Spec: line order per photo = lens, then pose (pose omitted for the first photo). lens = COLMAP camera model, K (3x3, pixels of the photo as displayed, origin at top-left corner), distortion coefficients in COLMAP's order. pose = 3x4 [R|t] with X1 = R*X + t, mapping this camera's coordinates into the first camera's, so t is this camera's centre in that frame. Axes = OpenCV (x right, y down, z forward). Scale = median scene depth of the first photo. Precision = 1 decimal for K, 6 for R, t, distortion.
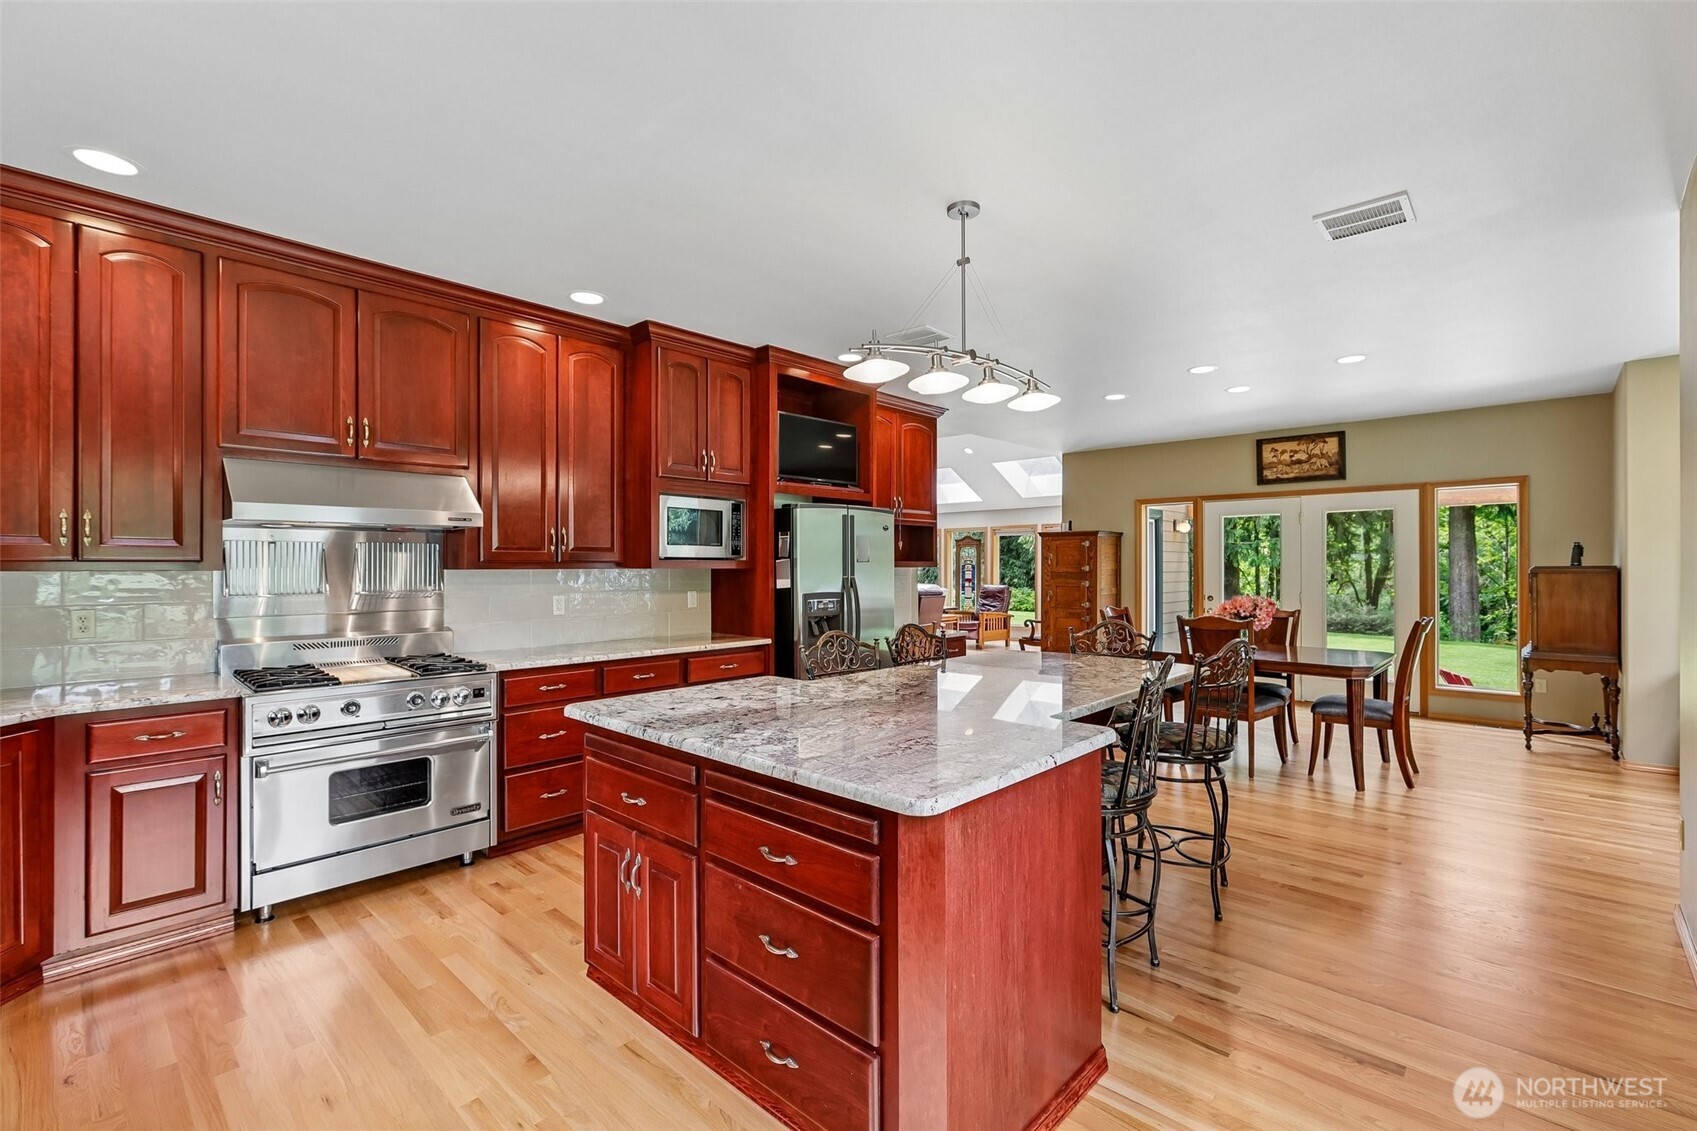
lens RADIAL K [[752.3, 0, 830.0], [0, 752.3, 564.5], [0, 0, 1]] dist [-0.003412, -0.000053]
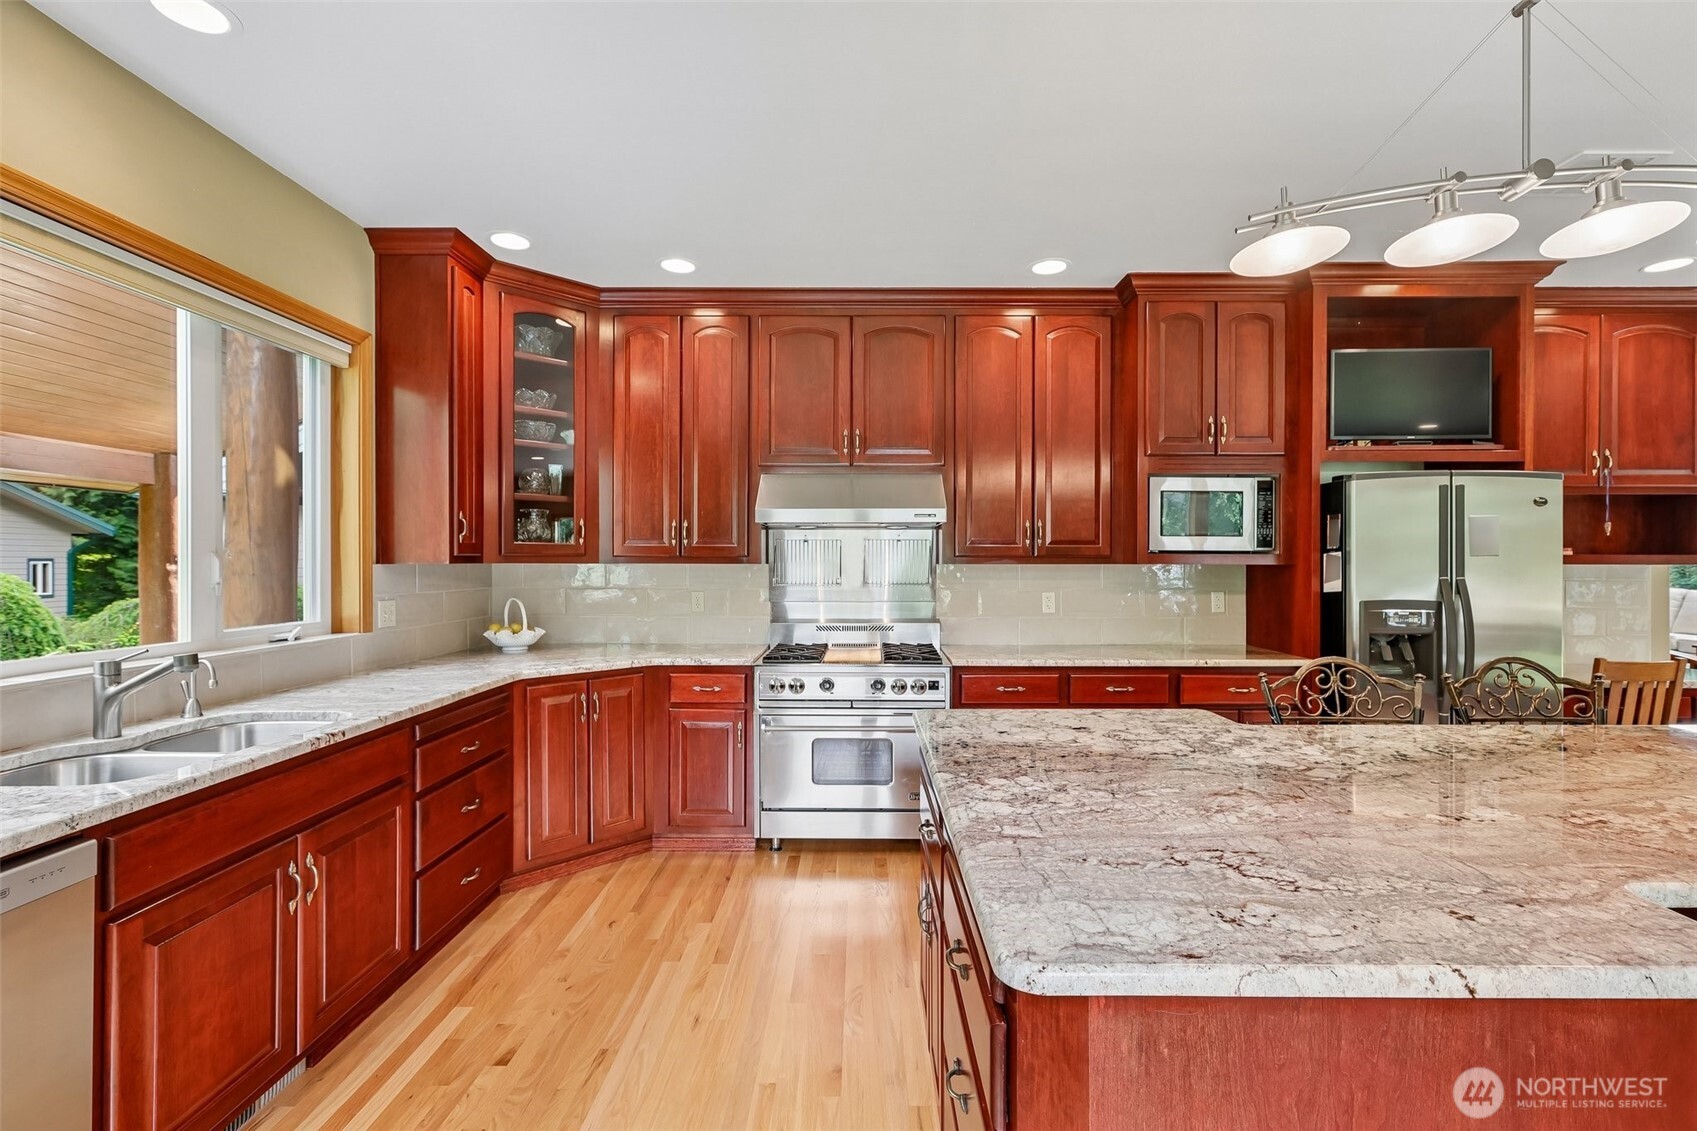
lens RADIAL K [[752.3, 0, 849.9], [0, 752.3, 565.2], [0, 0, 1]] dist [-0.003412, -0.000053]
pose [[0.686730, 0.005016, -0.726895, 0.161046], [-0.001149, 0.999982, 0.005815, 0.001961], [0.726912, -0.003158, 0.686723, 0.180581]]
